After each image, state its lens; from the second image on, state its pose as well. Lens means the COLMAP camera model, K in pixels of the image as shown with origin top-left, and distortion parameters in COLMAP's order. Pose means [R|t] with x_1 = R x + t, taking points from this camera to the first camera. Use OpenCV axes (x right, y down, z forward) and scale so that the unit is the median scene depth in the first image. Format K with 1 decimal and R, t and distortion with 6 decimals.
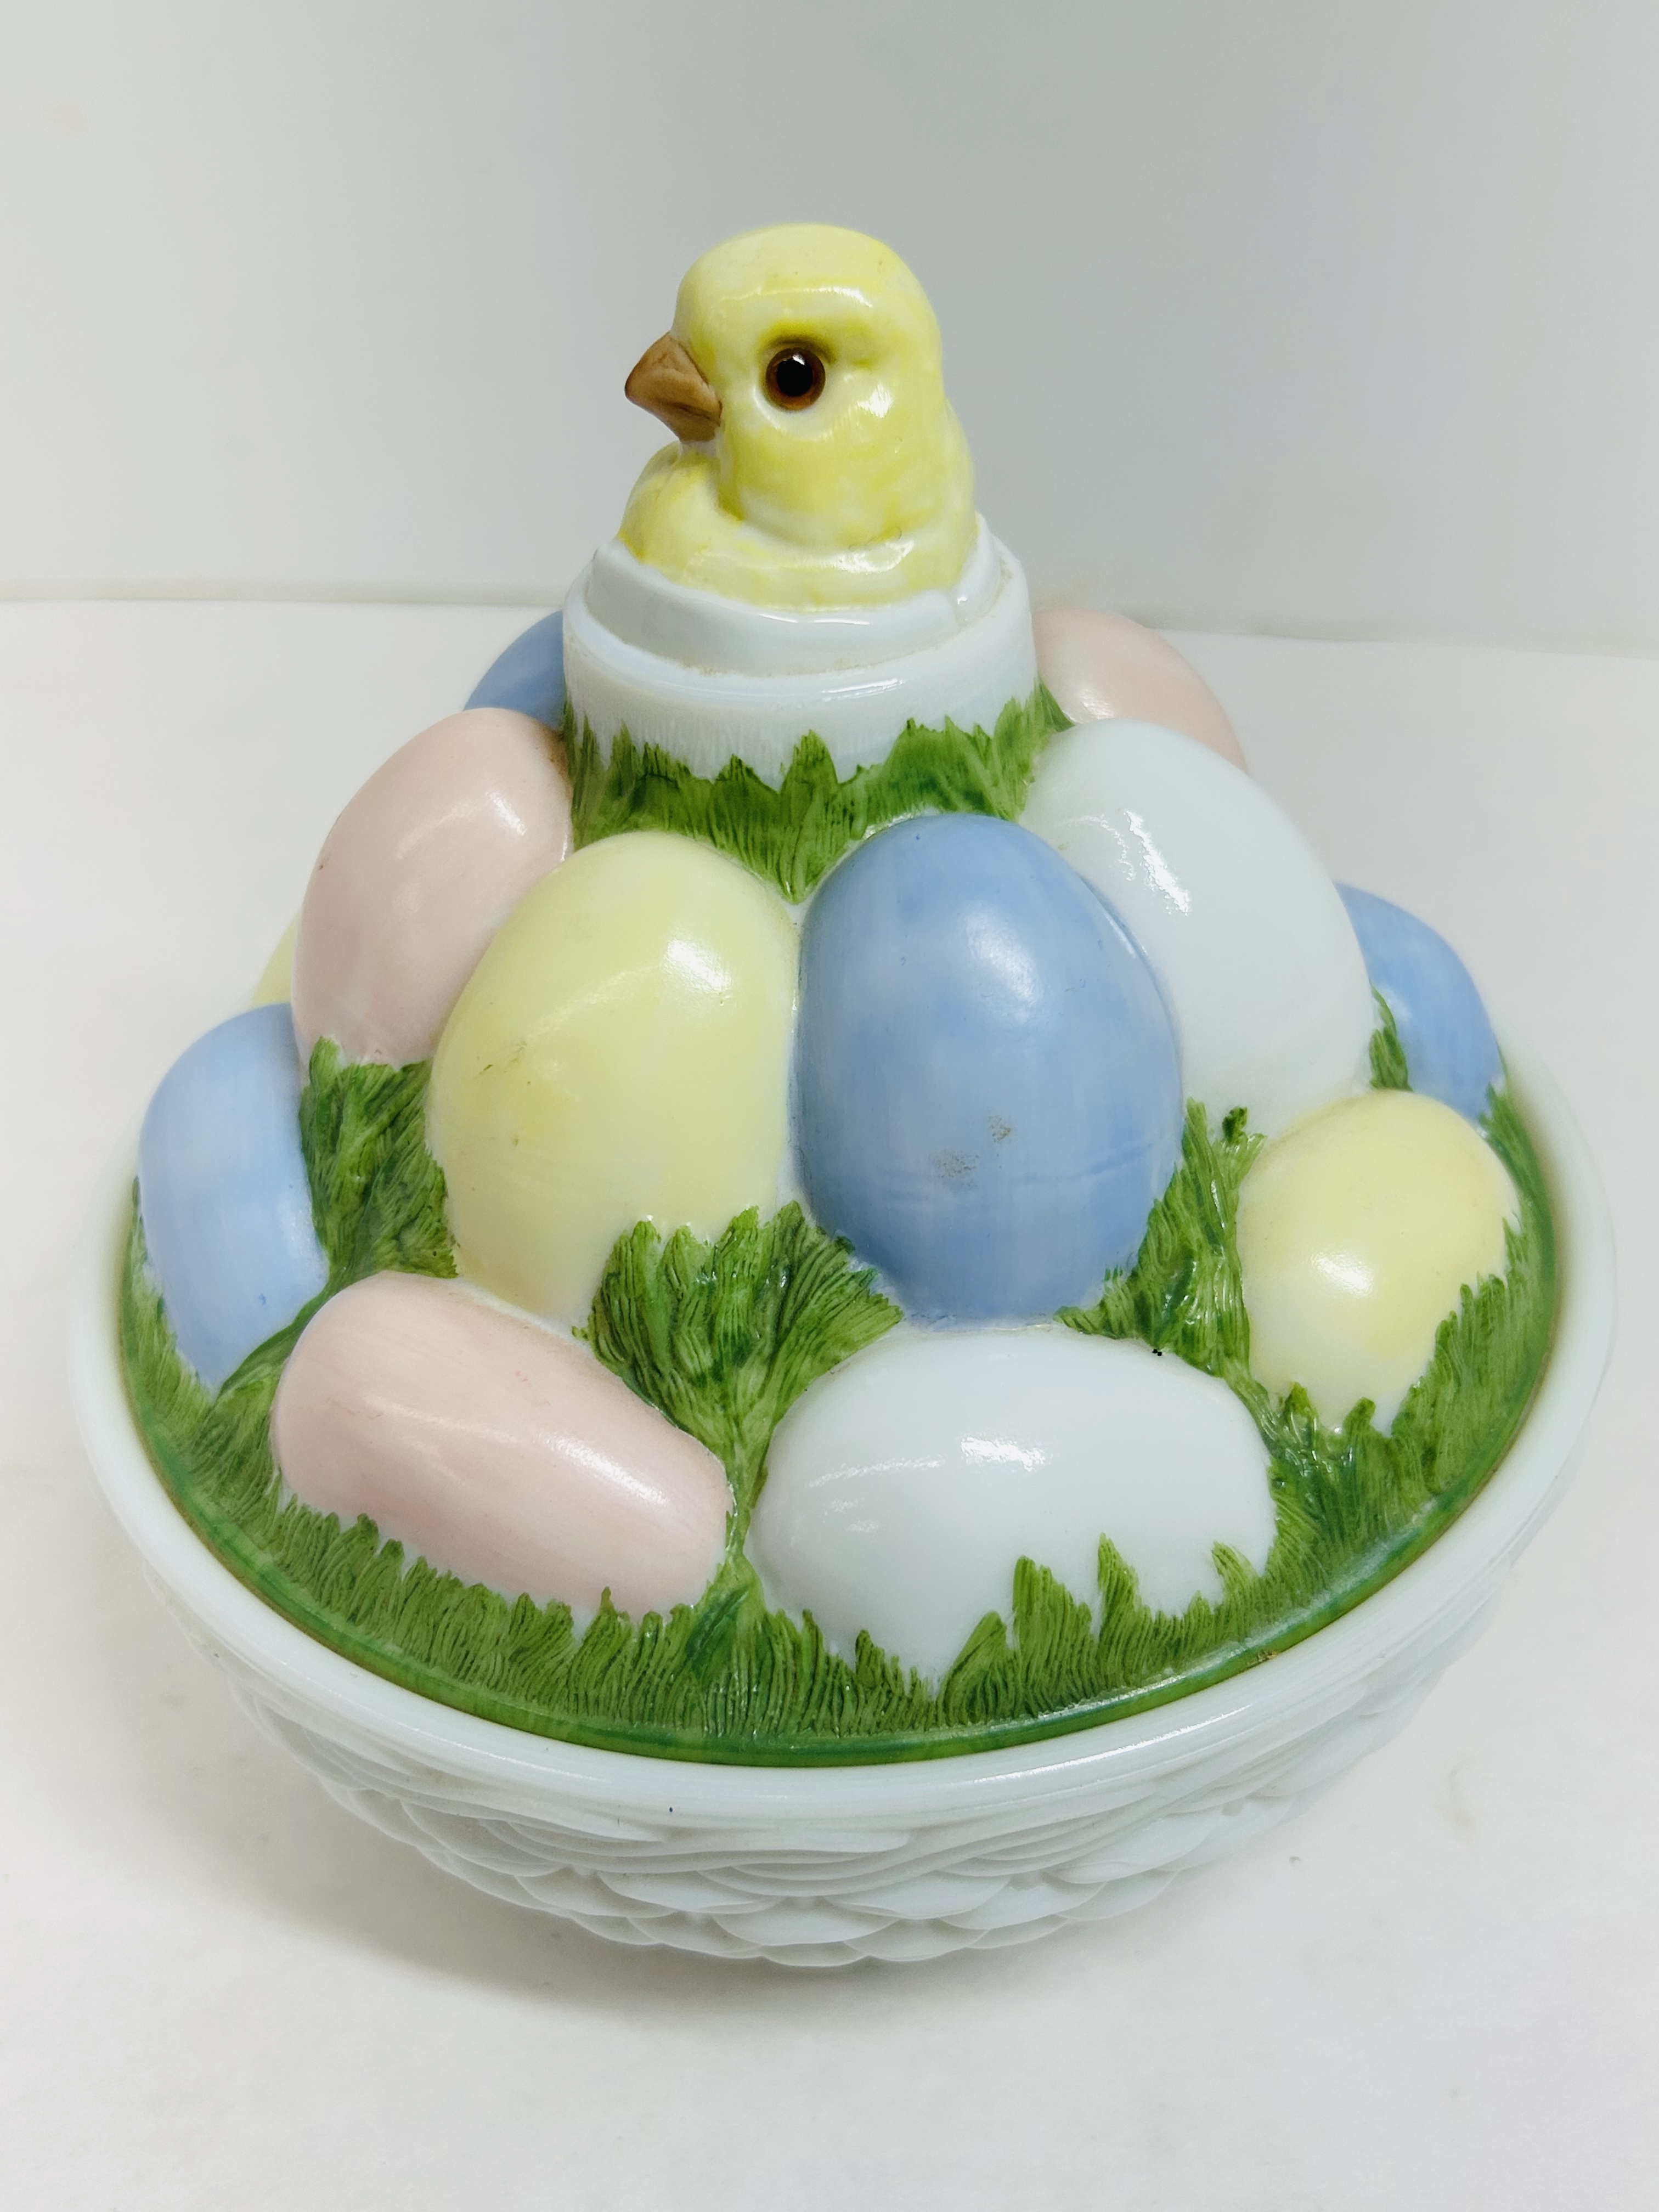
lens RADIAL K [[2201.5, 0, 788.8], [0, 2201.5, 1106.4], [0, 0, 1]] dist [0.142190, -0.335891]
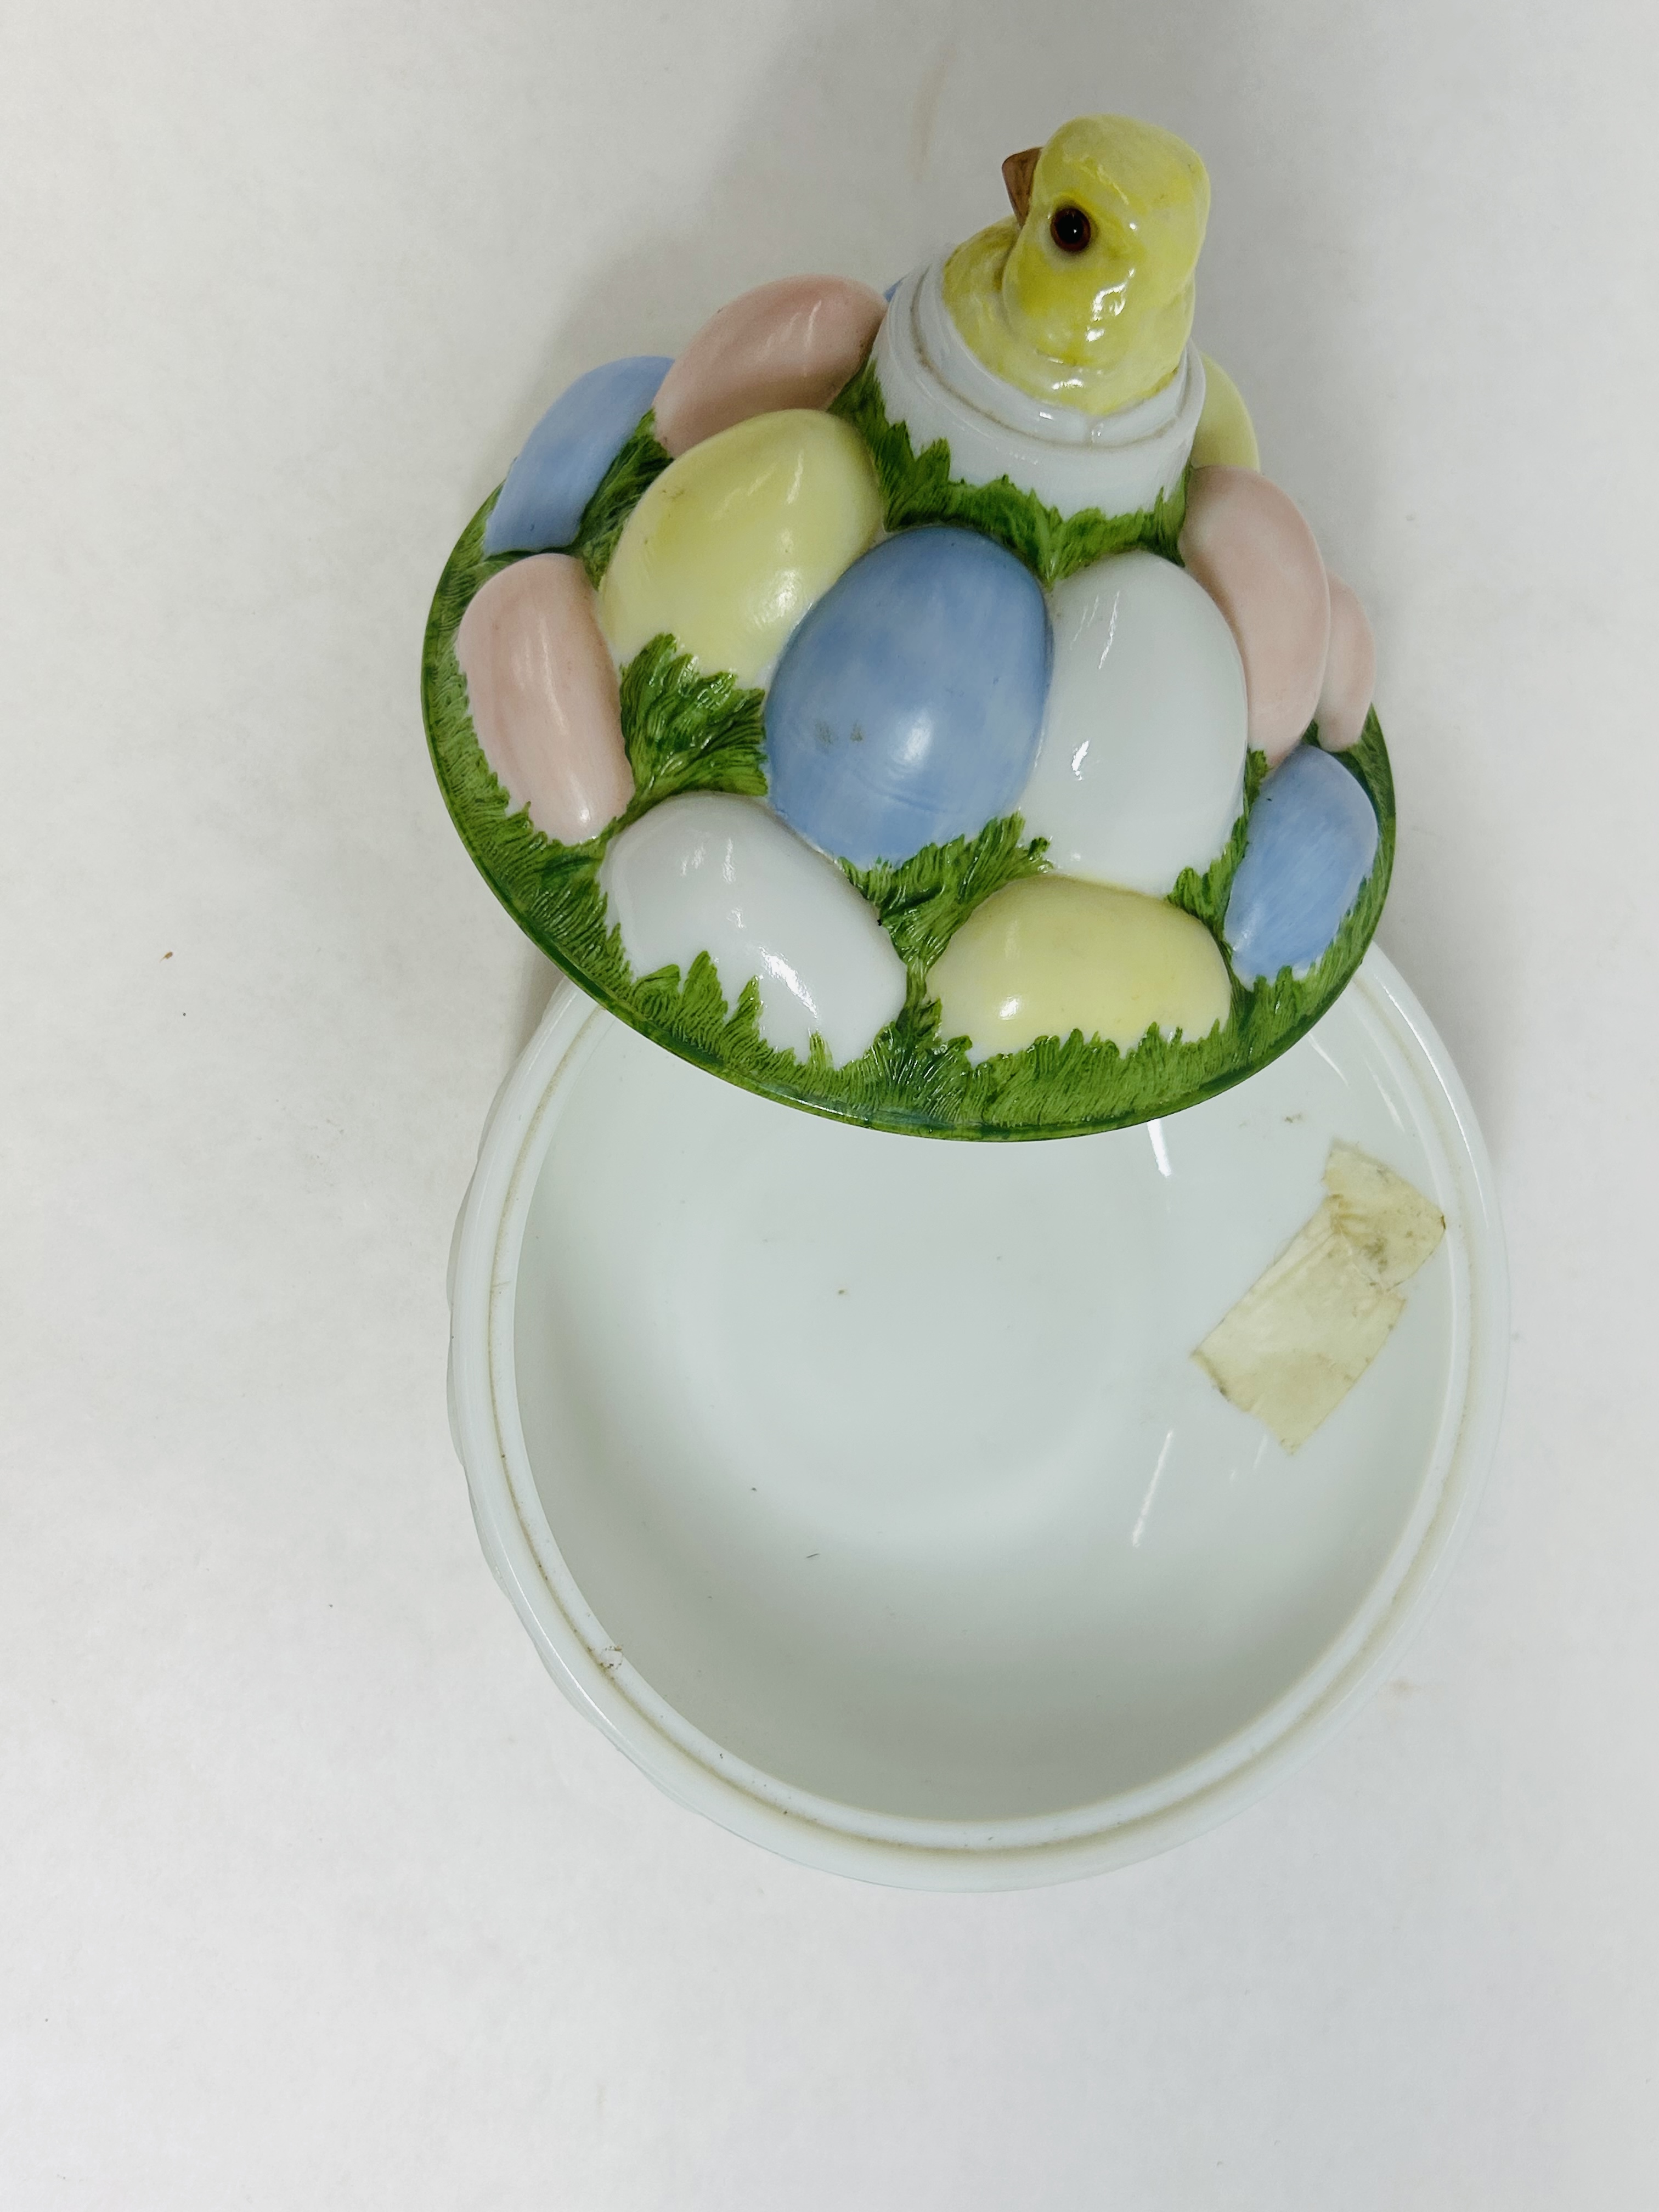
lens RADIAL K [[2201.5, 0, 788.8], [0, 2201.5, 1106.4], [0, 0, 1]] dist [0.142190, -0.335891]
pose [[0.716488, 0.673924, -0.180199, 0.490678], [-0.591441, 0.723817, 0.355368, -0.306716], [0.369922, -0.148040, 0.917192, -0.448045]]
